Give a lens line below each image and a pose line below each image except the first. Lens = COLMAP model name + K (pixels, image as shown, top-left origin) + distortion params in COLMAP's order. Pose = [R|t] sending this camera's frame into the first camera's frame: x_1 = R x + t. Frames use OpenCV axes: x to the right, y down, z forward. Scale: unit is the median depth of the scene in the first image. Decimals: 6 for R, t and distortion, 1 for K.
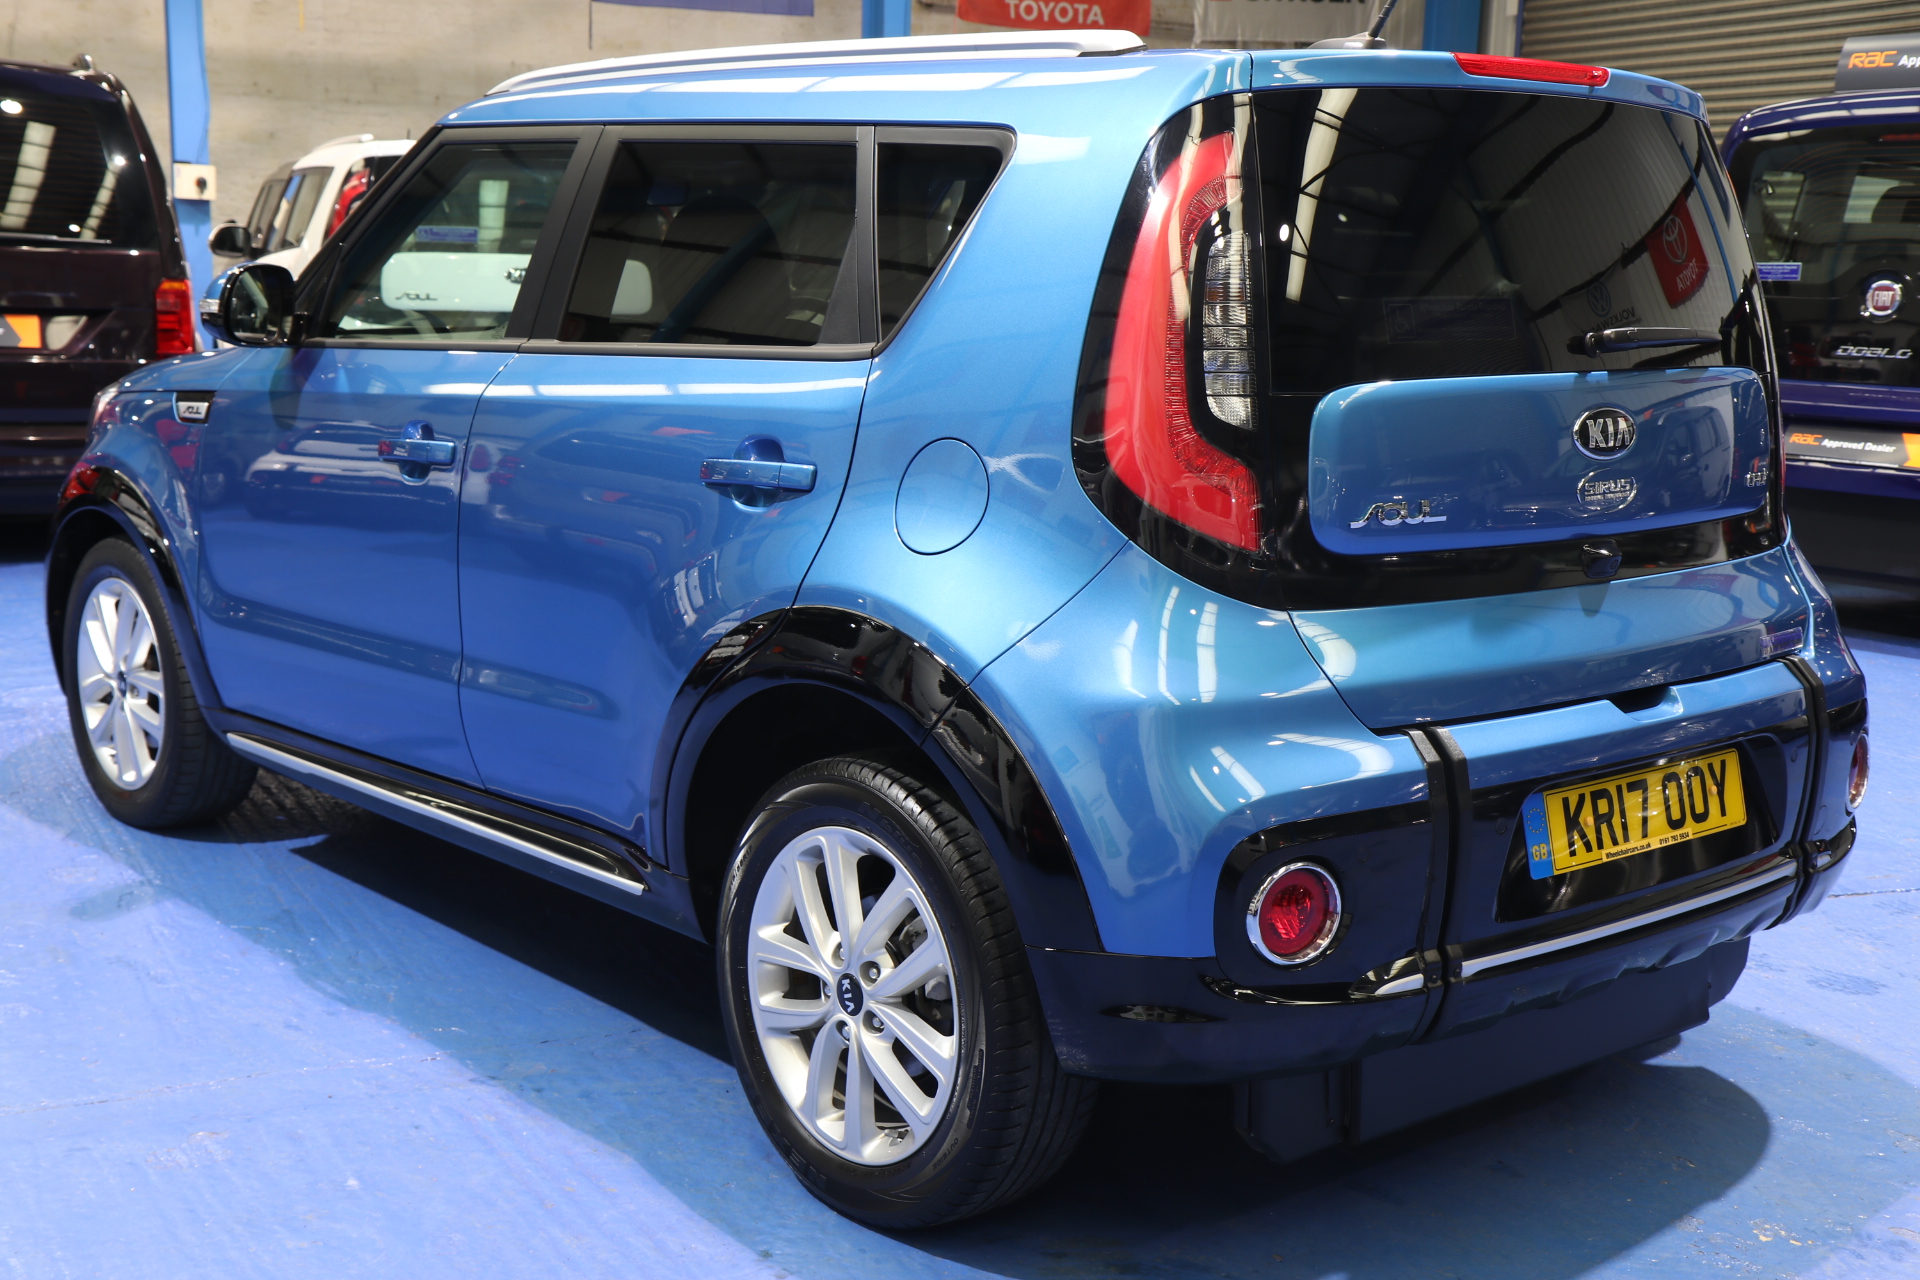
lens RADIAL K [[2141.5, 0, 1028.6], [0, 2141.5, 624.5], [0, 0, 1]] dist [0.082035, 0.000000]
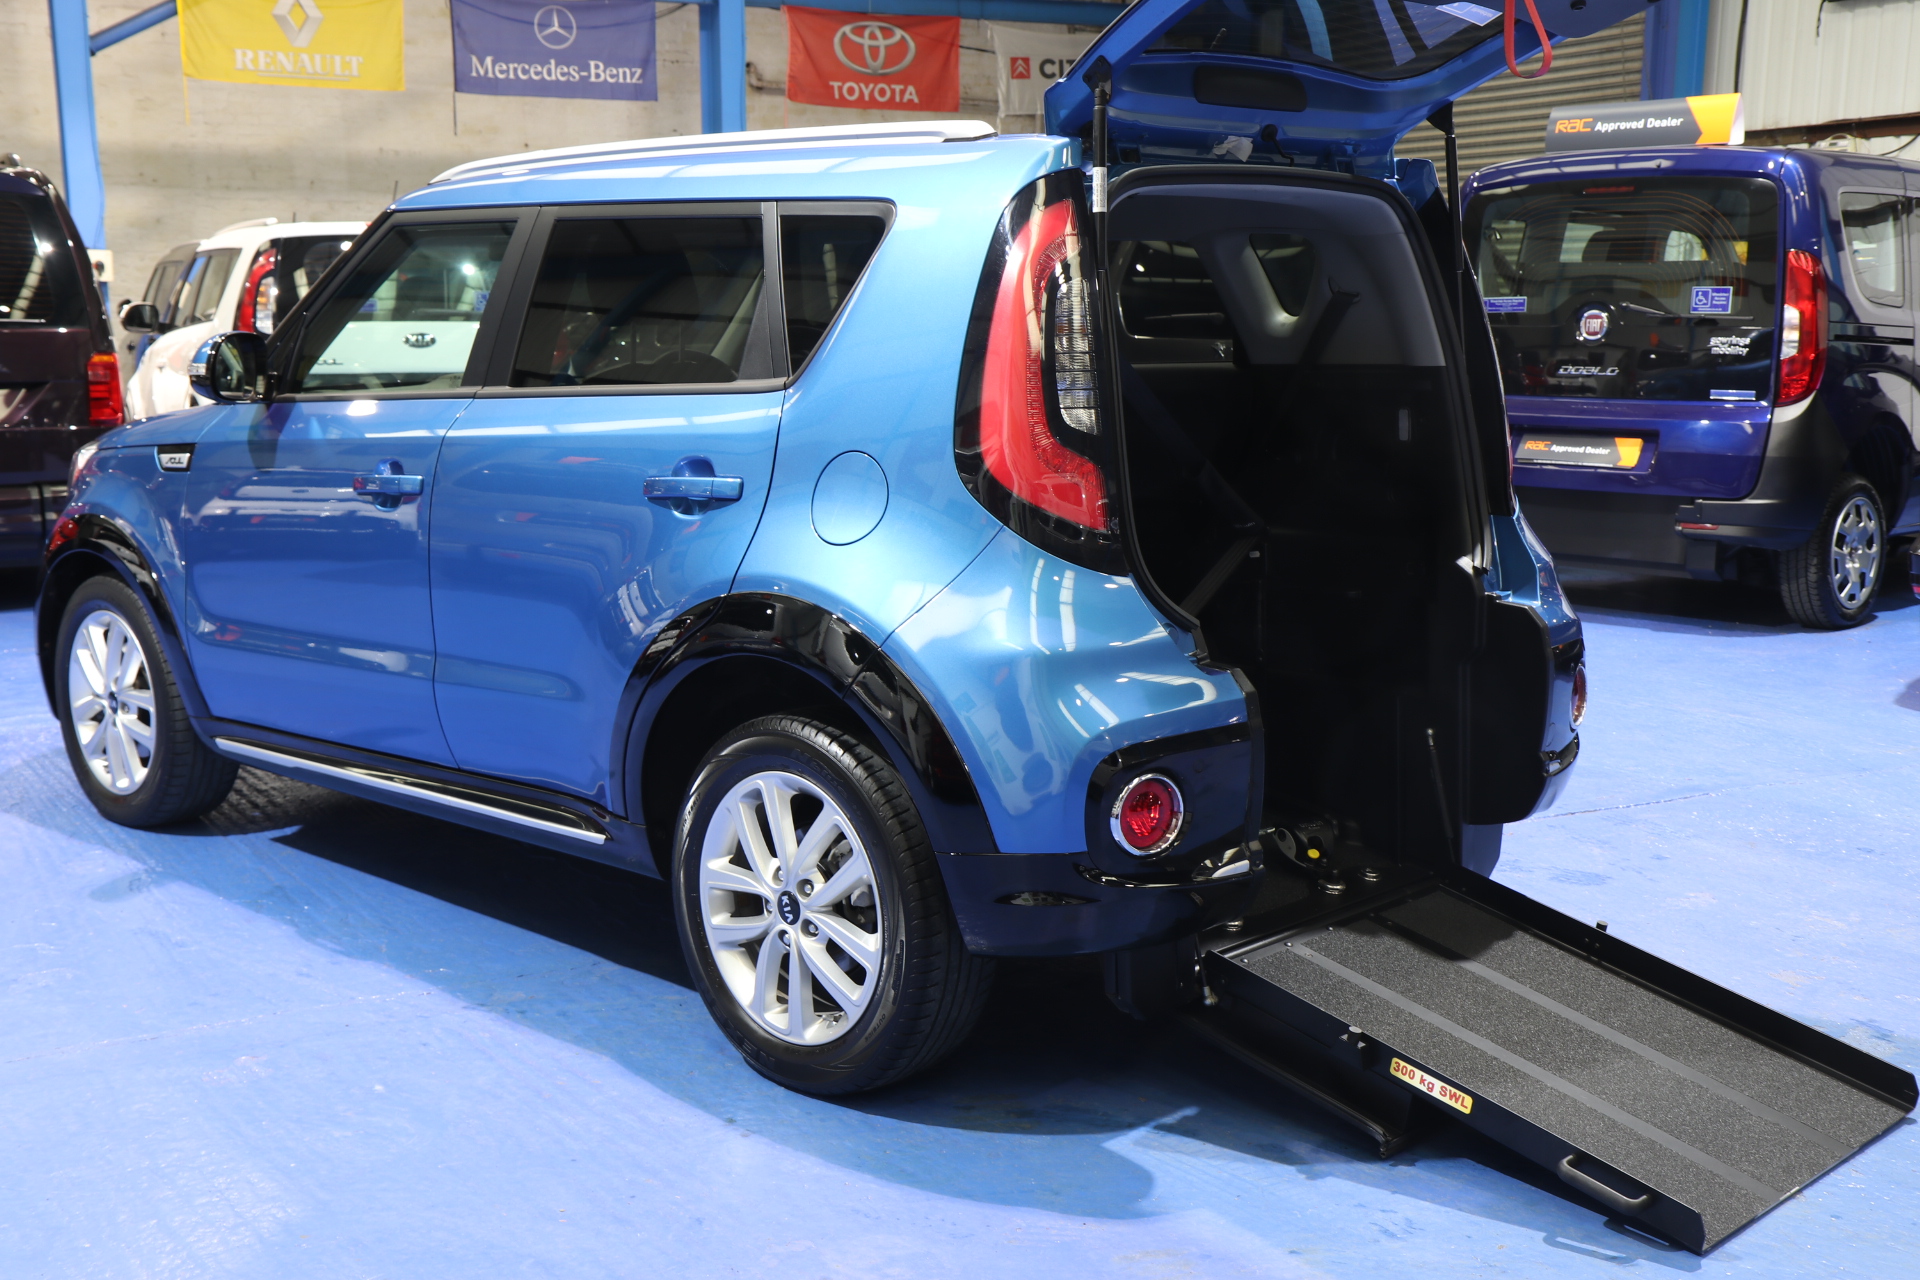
lens RADIAL K [[2011.9, 0, 1018.6], [0, 2011.9, 648.9], [0, 0, 1]] dist [0.054361, 0.000000]
pose [[0.995590, -0.043884, 0.082920, -0.038202], [0.044216, 0.999020, -0.002164, 0.029990], [-0.082744, 0.005821, 0.996554, -0.148494]]
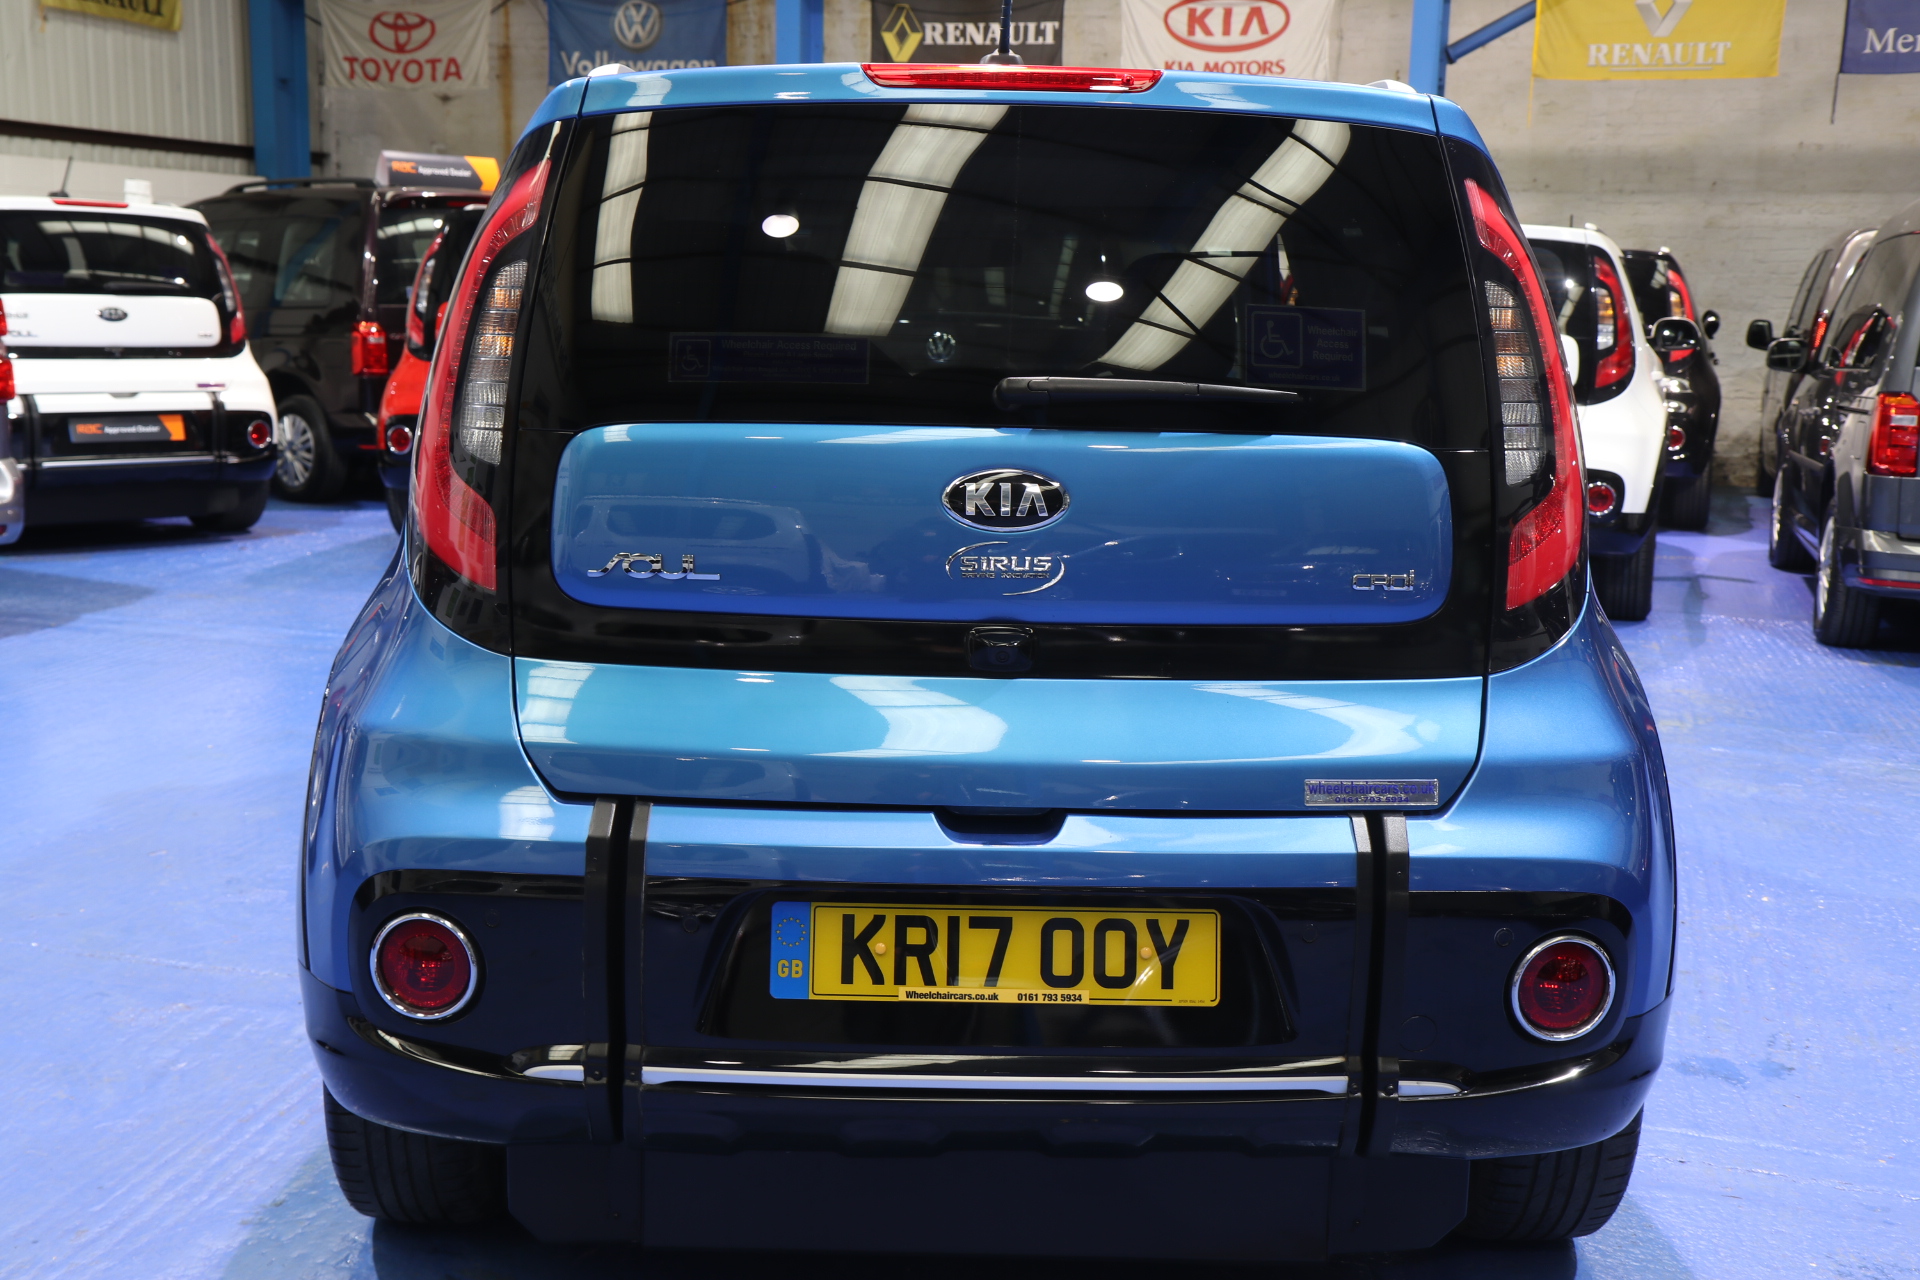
lens RADIAL K [[2141.5, 0, 975.8], [0, 2141.5, 644.0], [0, 0, 1]] dist [0.082035, 0.000000]
pose [[0.777709, 0.091838, -0.621880, 0.792722], [-0.112925, 0.993588, 0.005510, -0.036616], [0.618399, 0.065941, 0.783093, 0.344142]]
